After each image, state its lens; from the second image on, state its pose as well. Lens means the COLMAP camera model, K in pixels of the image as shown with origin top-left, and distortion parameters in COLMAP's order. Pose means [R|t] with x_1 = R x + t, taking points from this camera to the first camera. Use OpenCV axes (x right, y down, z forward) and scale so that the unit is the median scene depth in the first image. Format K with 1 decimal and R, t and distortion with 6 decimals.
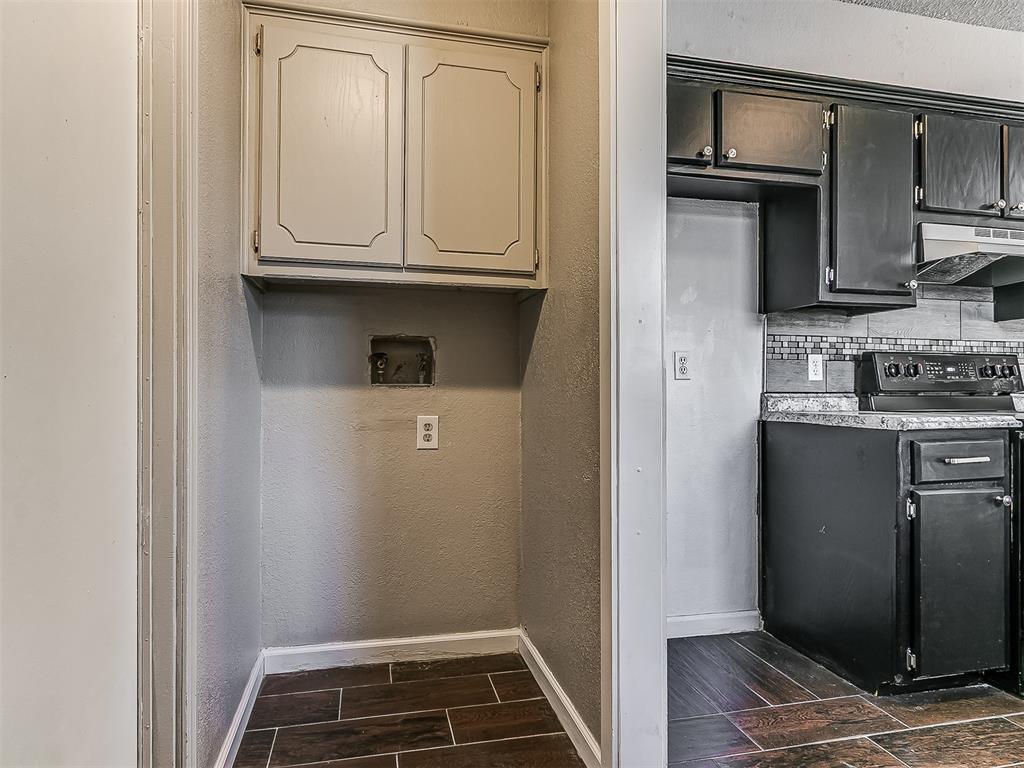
lens RADIAL K [[551.5, 0, 512.0], [0, 551.5, 384.0], [0, 0, 1]] dist [0.013556, -0.000327]
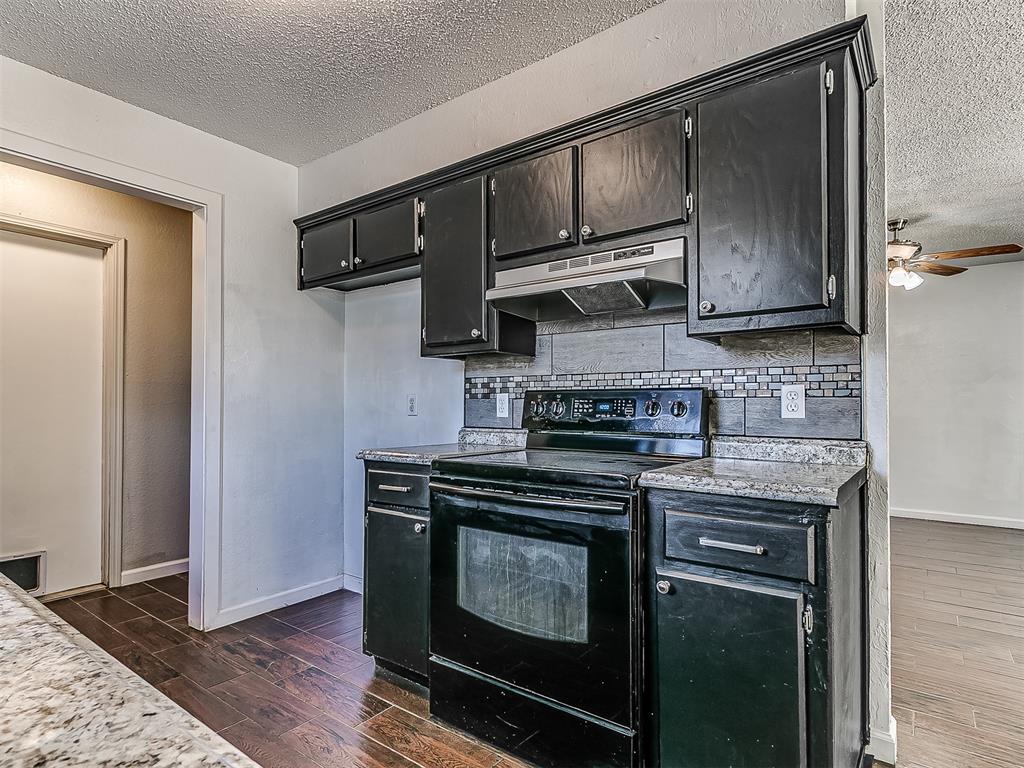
lens RADIAL K [[557.2, 0, 512.9], [0, 557.2, 398.1], [0, 0, 1]] dist [0.014980, -0.000488]
pose [[0.656366, -0.012138, -0.754345, 1.394641], [0.003940, 0.999912, -0.012661, -0.030154], [0.754433, 0.005338, 0.656356, 0.286949]]
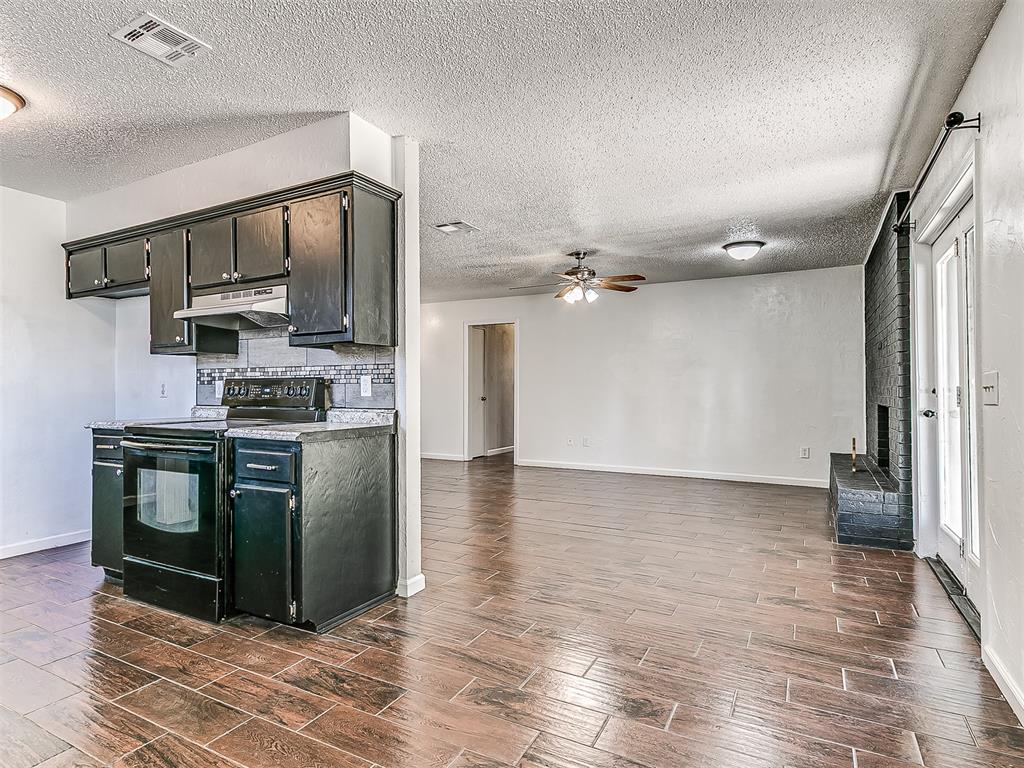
lens RADIAL K [[551.5, 0, 512.0], [0, 551.5, 384.0], [0, 0, 1]] dist [0.013556, -0.000327]
pose [[0.765558, -0.010658, -0.643278, 2.143874], [0.008642, 0.999943, -0.006282, -0.027787], [0.643309, -0.000750, 0.765607, 0.349233]]
